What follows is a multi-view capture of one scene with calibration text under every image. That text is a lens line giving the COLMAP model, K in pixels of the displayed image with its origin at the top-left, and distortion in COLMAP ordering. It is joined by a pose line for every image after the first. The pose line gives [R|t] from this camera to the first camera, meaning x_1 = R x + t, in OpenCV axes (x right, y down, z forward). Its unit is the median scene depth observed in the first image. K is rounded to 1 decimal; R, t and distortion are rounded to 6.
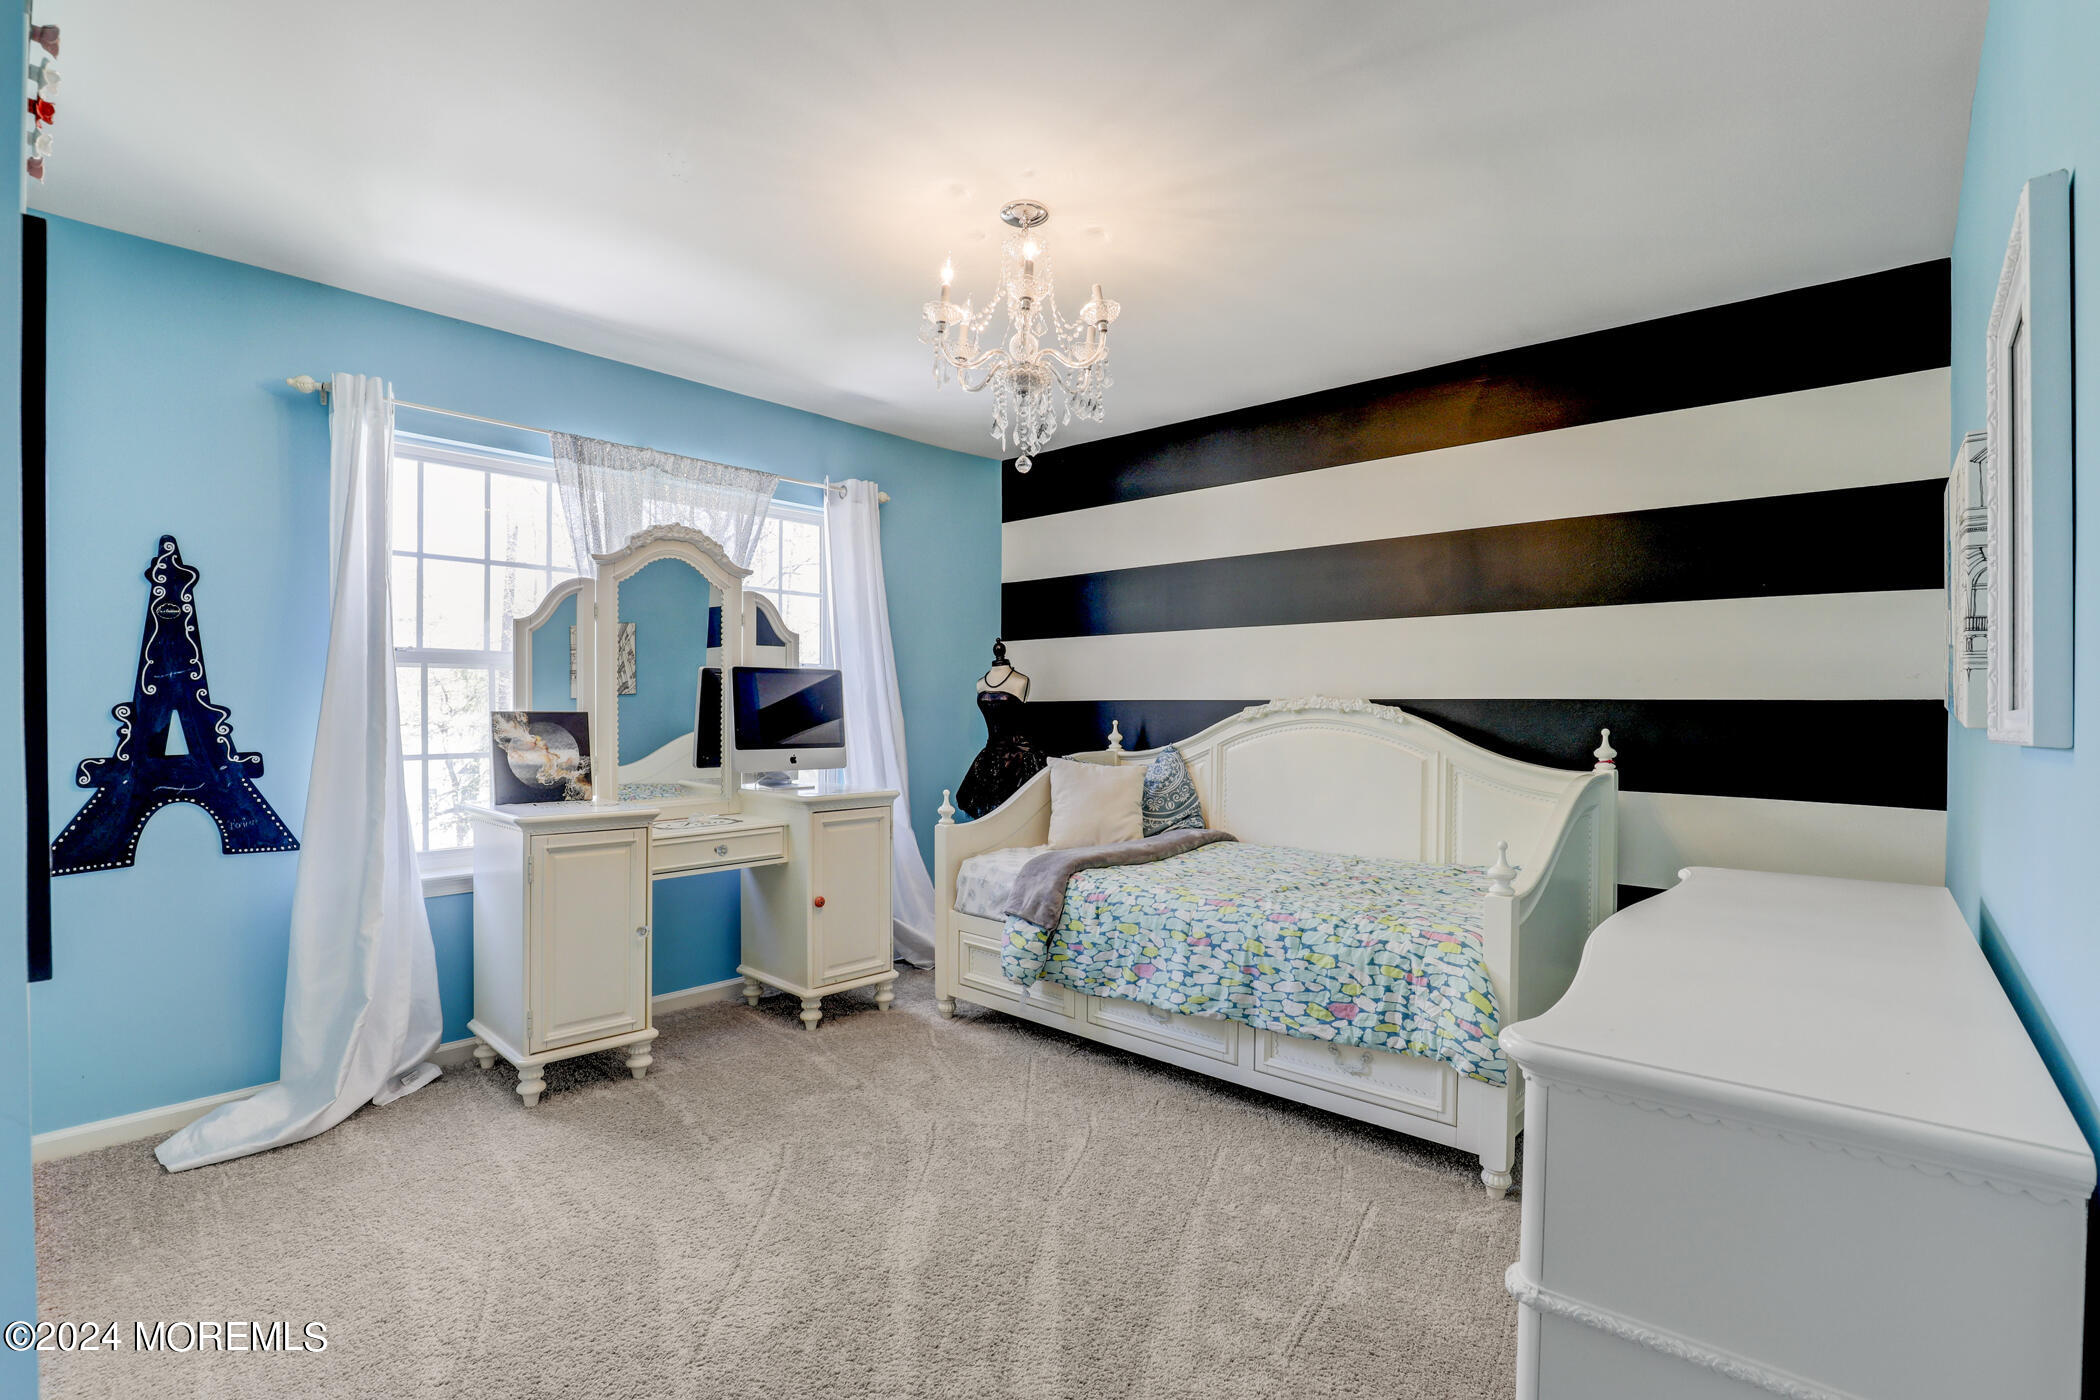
lens RADIAL K [[974.7, 0, 1048.2], [0, 974.7, 706.4], [0, 0, 1]] dist [-0.036779, 0.005787]
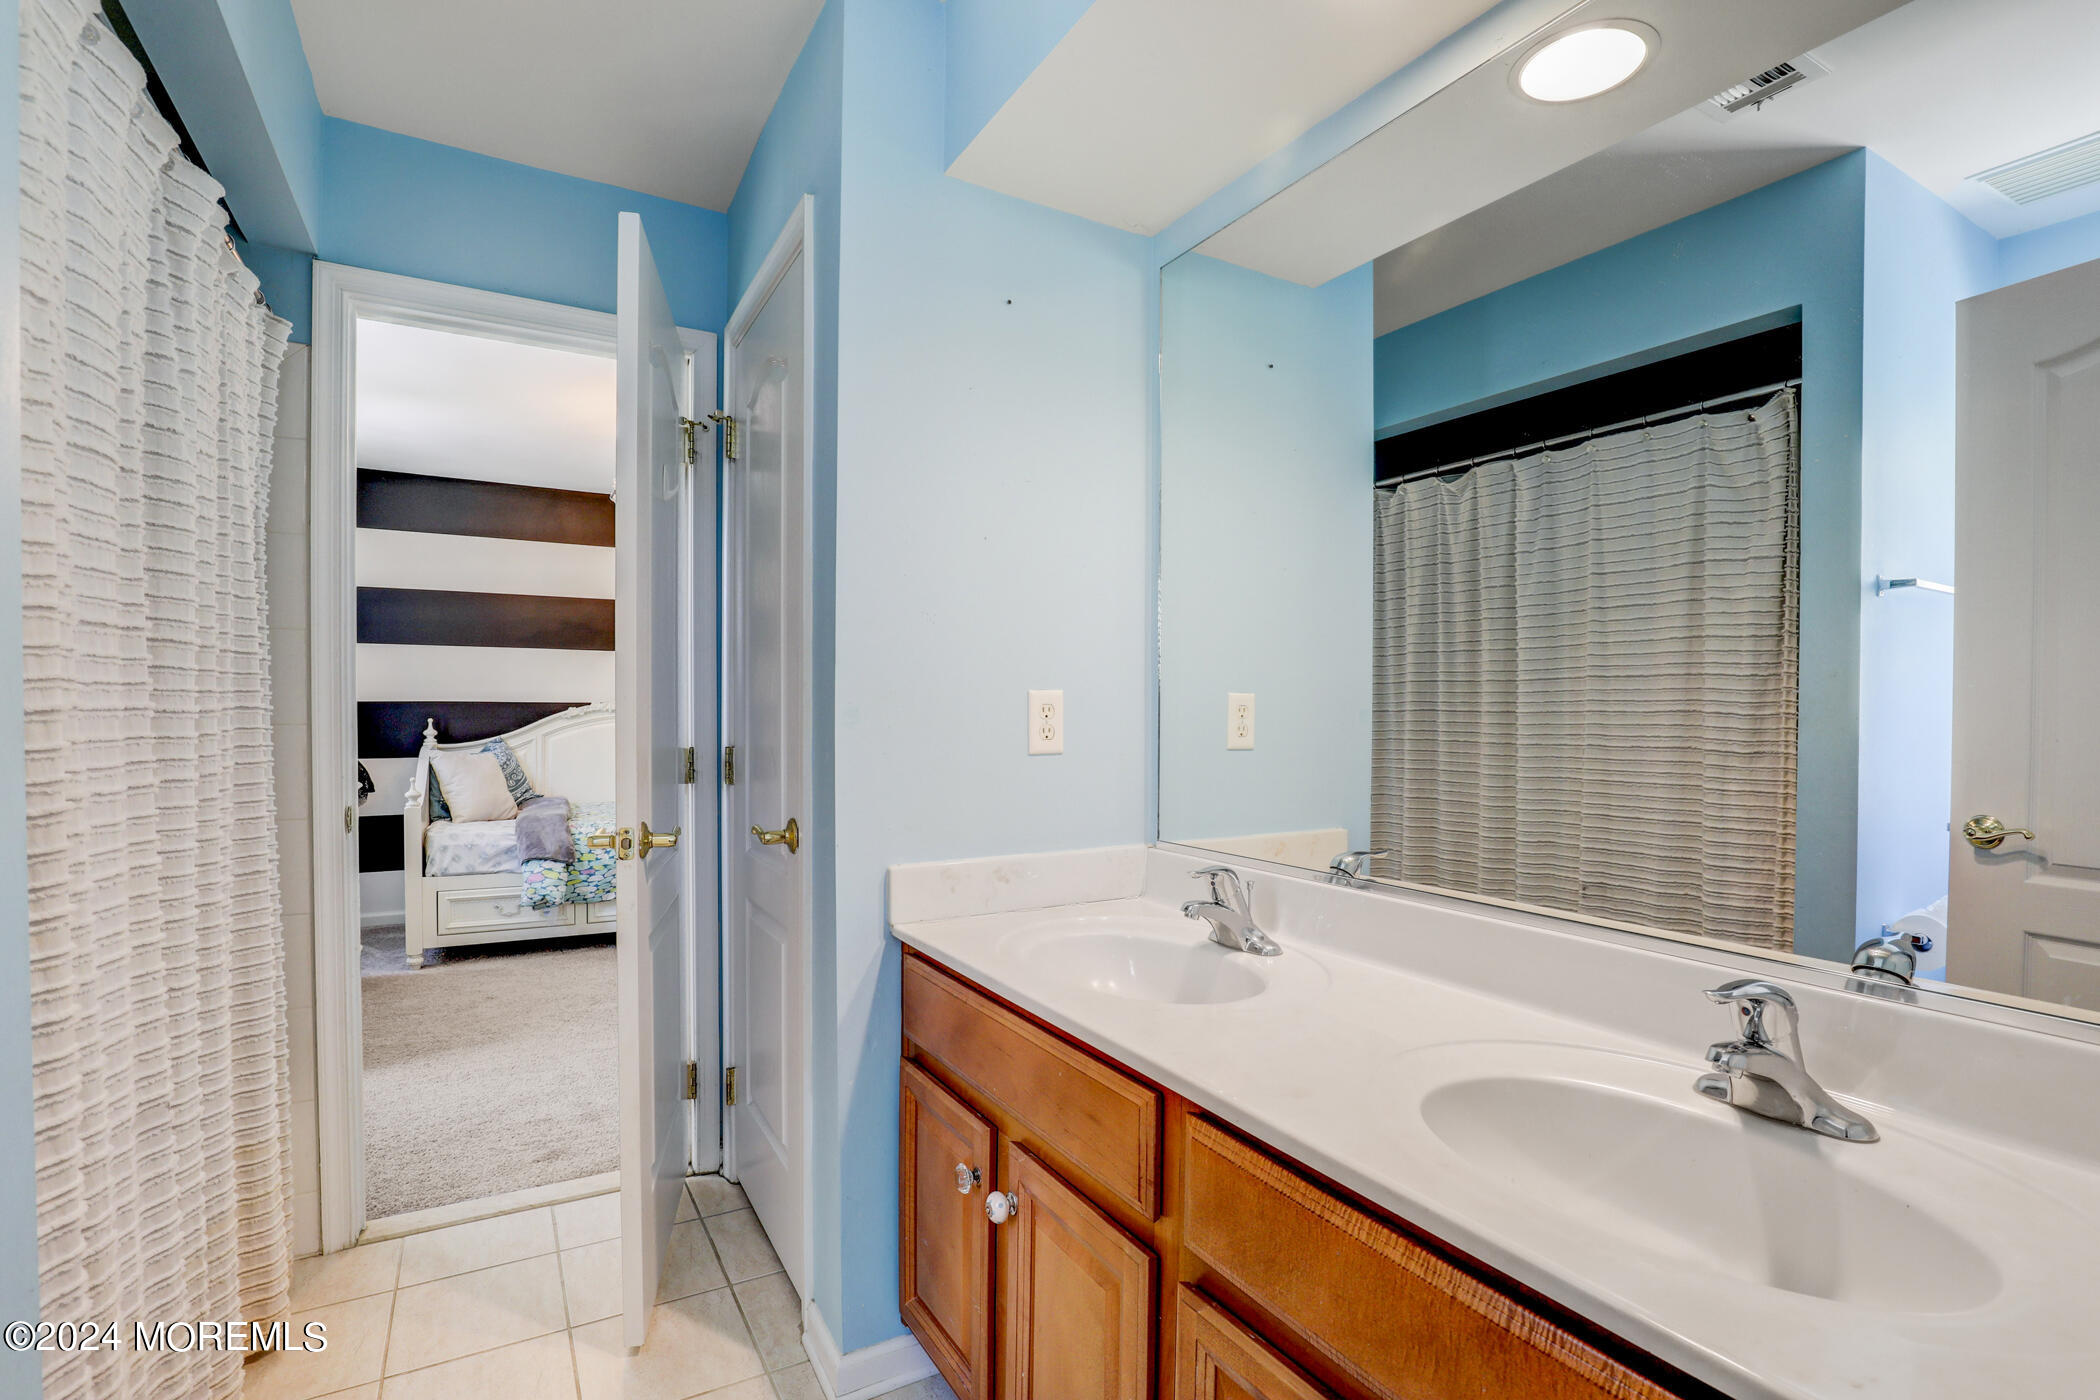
lens RADIAL K [[974.7, 0, 1047.5], [0, 974.7, 708.5], [0, 0, 1]] dist [-0.036779, 0.005787]
pose [[0.319088, -0.002654, 0.947721, -1.011188], [-0.007688, 0.999956, 0.005388, -0.011916], [-0.947694, -0.009005, 0.319053, -0.112763]]
